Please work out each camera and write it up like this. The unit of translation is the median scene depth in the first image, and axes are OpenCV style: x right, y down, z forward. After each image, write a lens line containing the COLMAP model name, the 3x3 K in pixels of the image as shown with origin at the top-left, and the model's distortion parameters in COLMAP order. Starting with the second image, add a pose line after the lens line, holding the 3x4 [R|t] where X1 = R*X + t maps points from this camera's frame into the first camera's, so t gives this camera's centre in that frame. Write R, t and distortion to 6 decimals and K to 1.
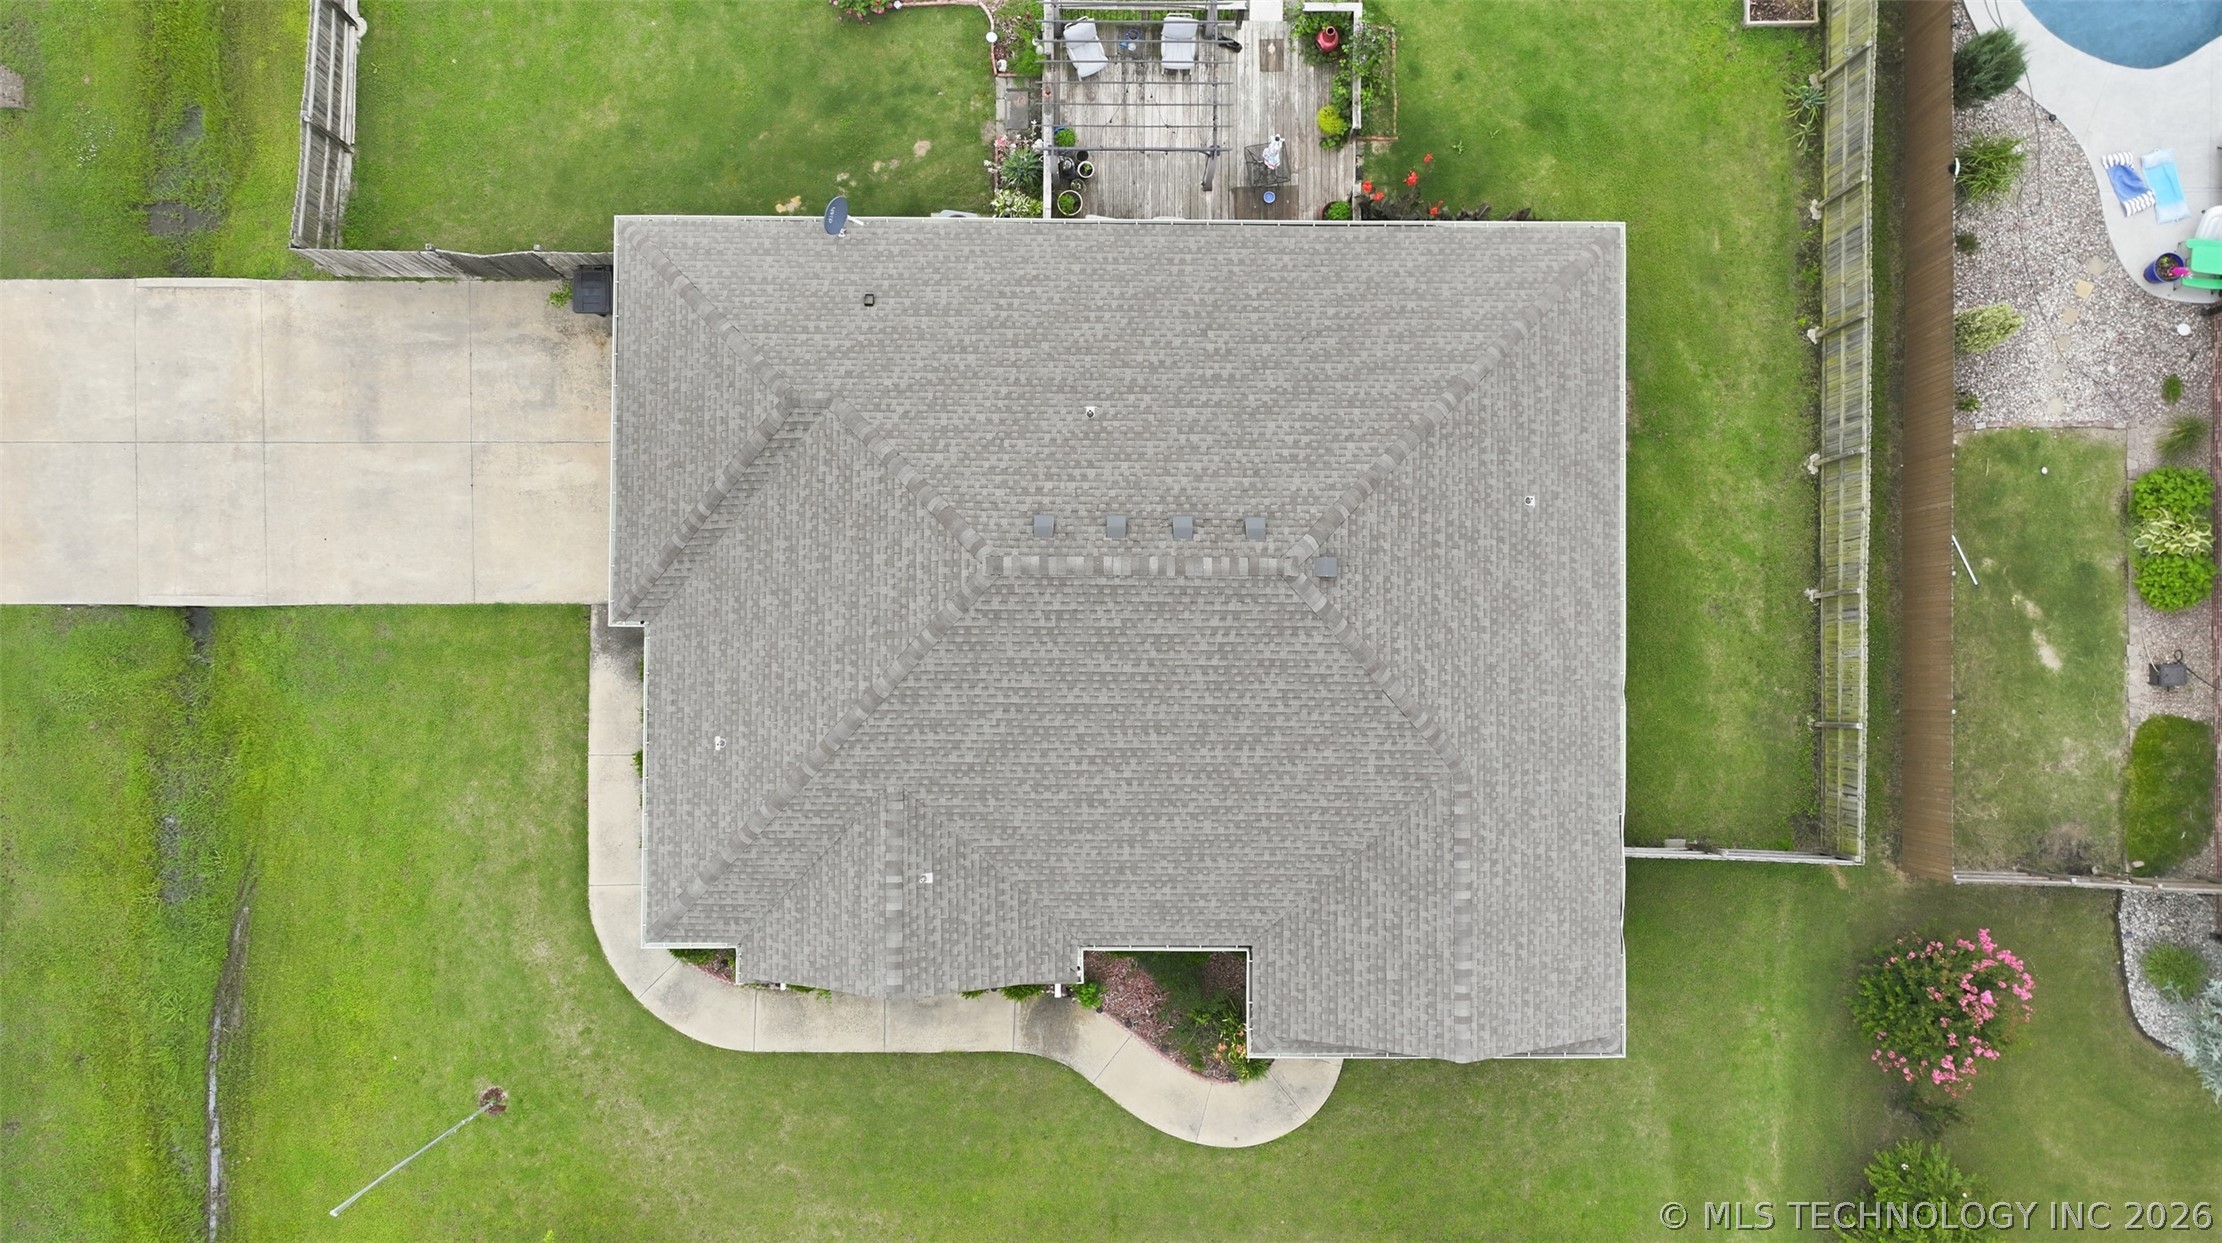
lens RADIAL K [[1648.9, 0, 1126.9], [0, 1648.9, 577.4], [0, 0, 1]] dist [0.006088, 0.000937]
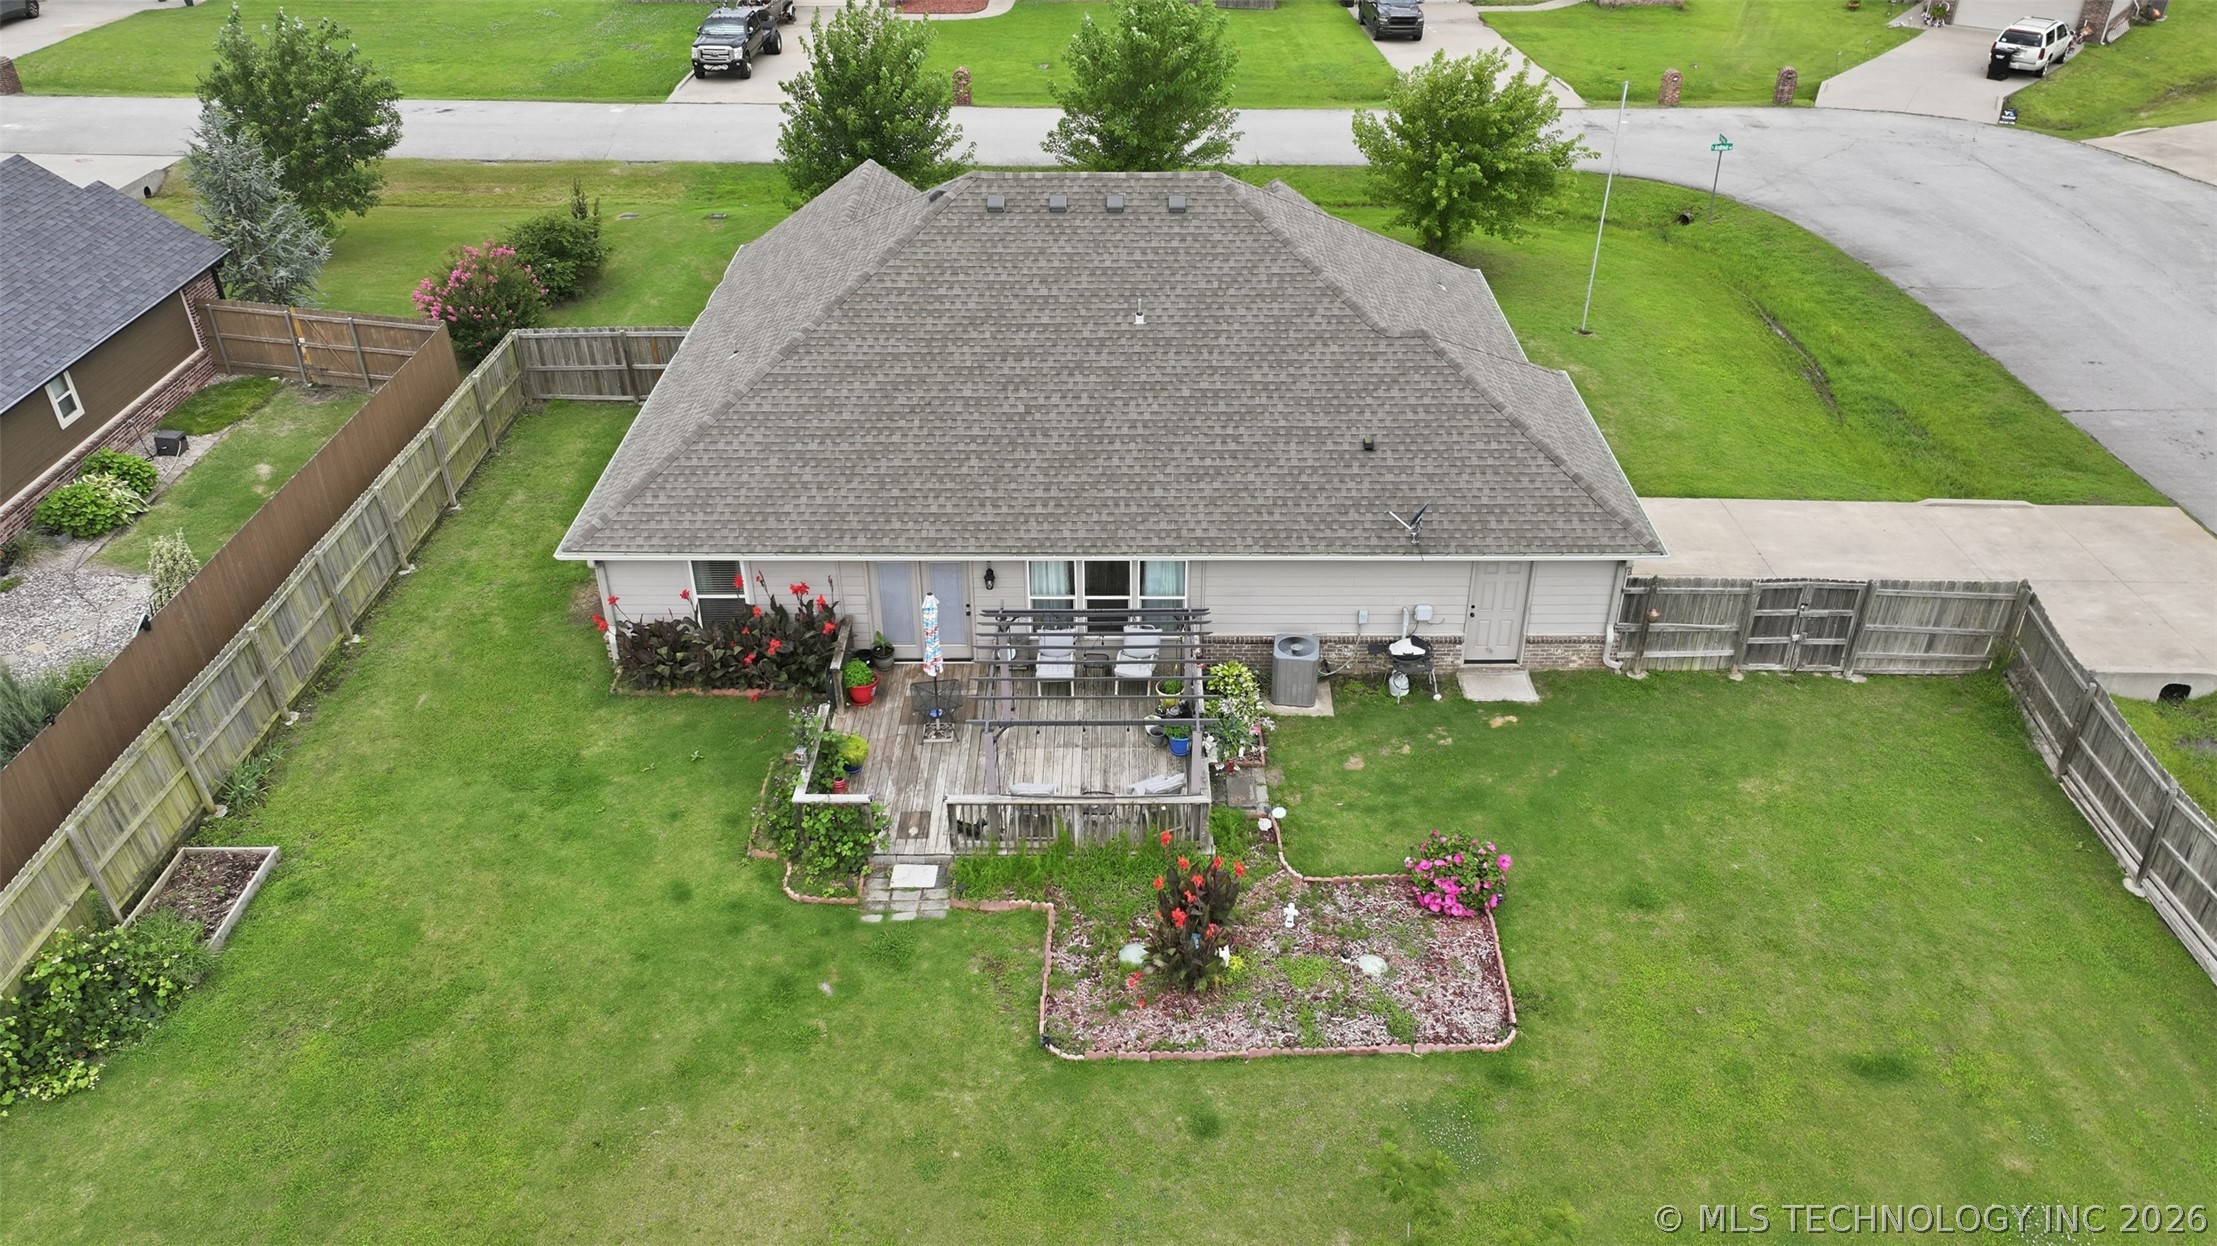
lens RADIAL K [[1588.3, 0, 1141.6], [0, 1588.3, 611.3], [0, 0, 1]] dist [0.009920, 0.003620]
pose [[-0.999989, 0.003684, -0.002883, -0.018455], [-0.004341, -0.501170, 0.865338, -1.009851], [0.001743, 0.865341, 0.501181, 0.602704]]
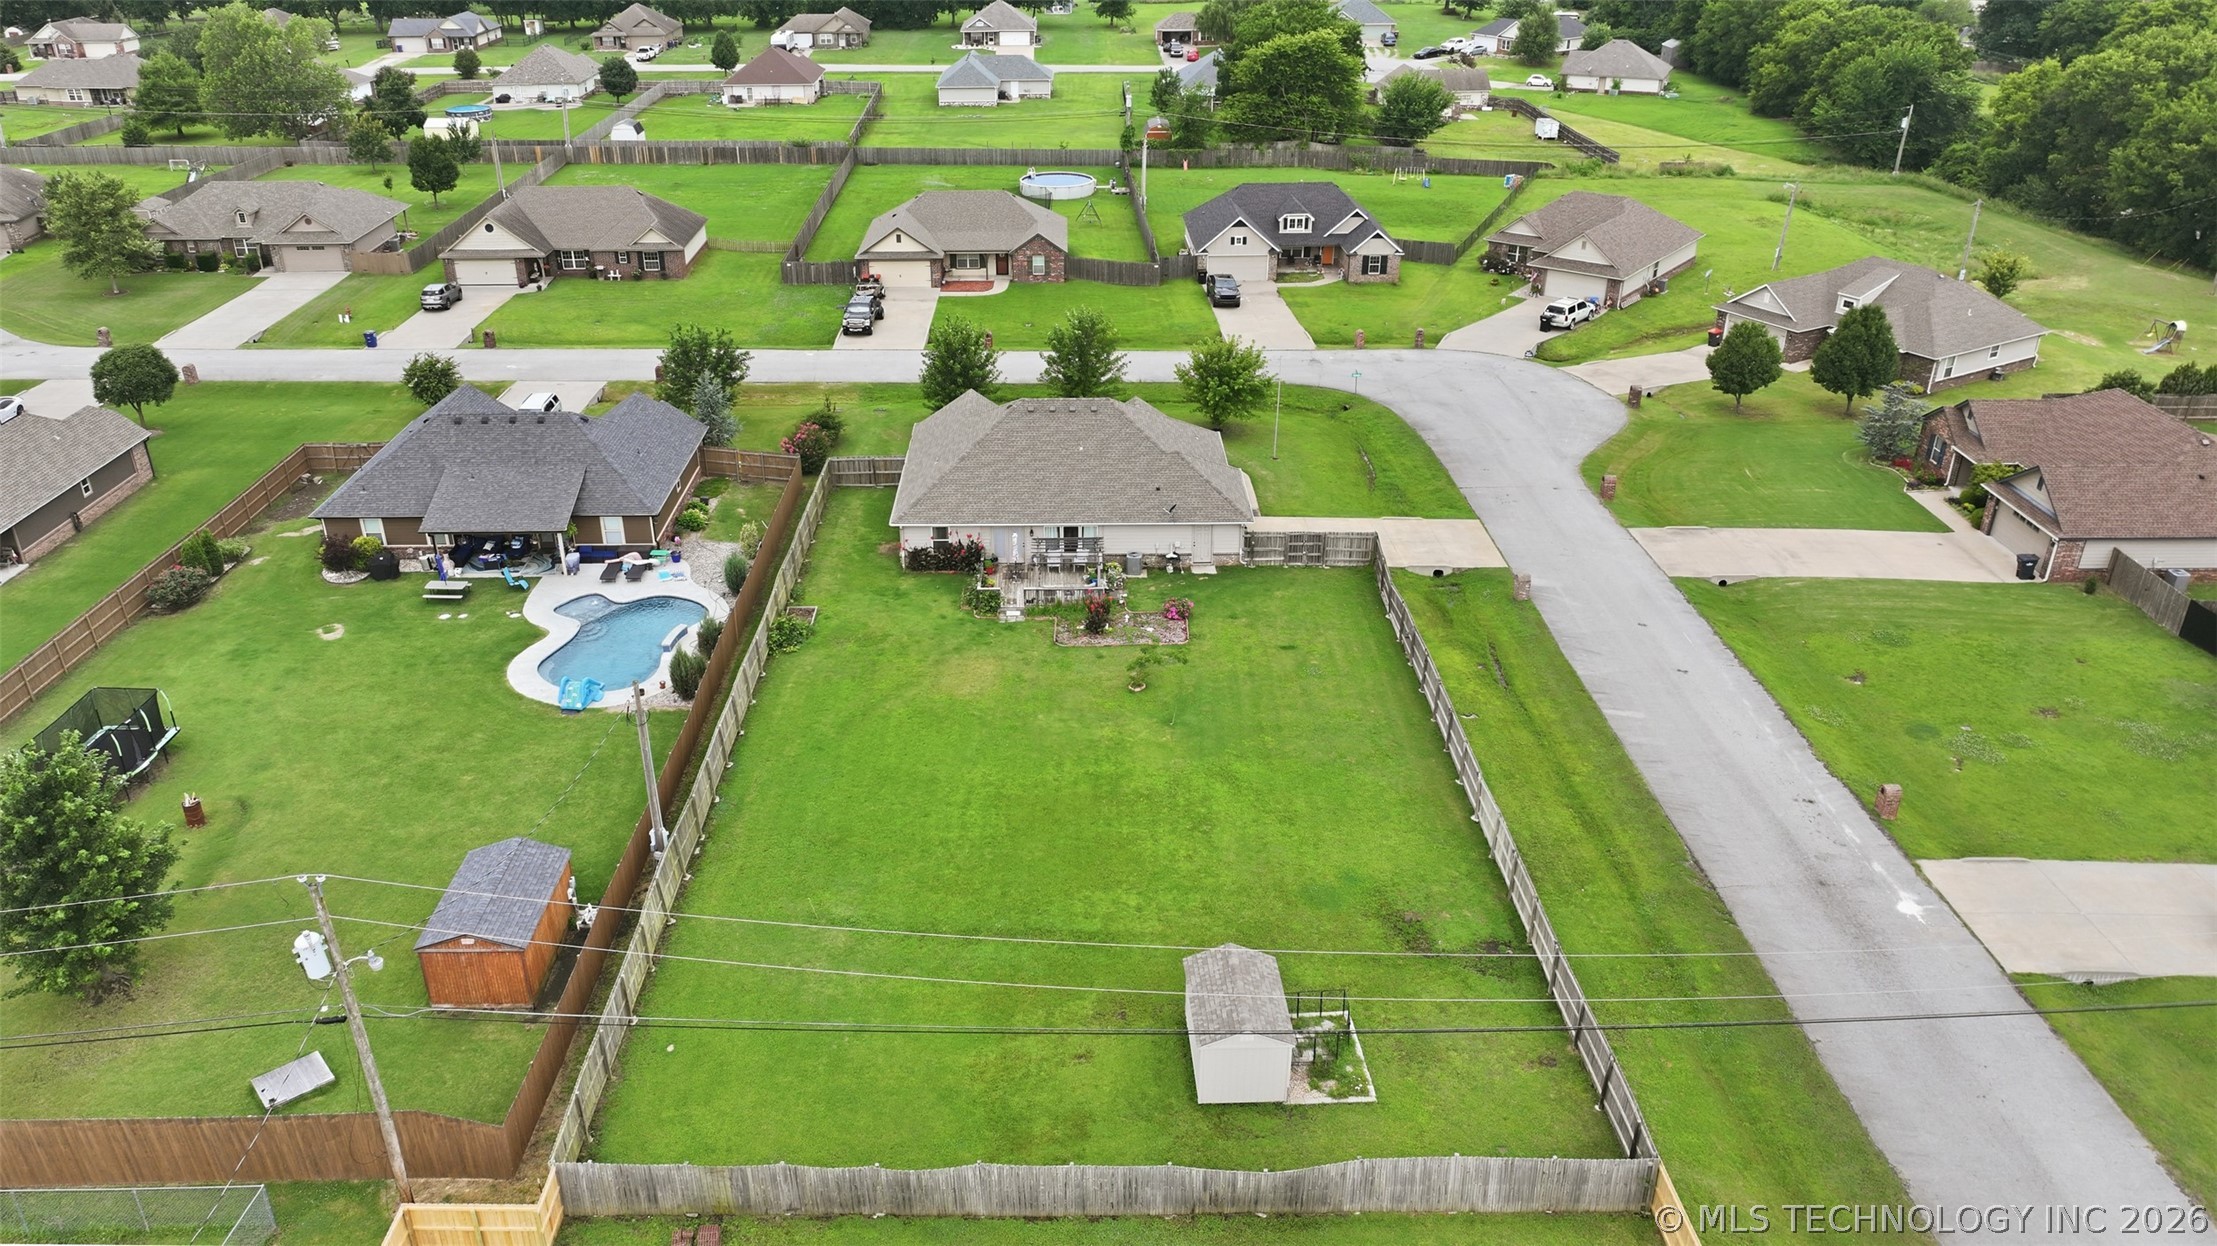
lens RADIAL K [[1645.2, 0, 1124.4], [0, 1645.2, 579.0], [0, 0, 1]] dist [0.006088, 0.000937]
pose [[-0.999606, 0.010248, -0.026116, -0.018709], [-0.028047, -0.387588, 0.921406, -2.860206], [-0.000680, 0.921776, 0.387723, 0.017094]]
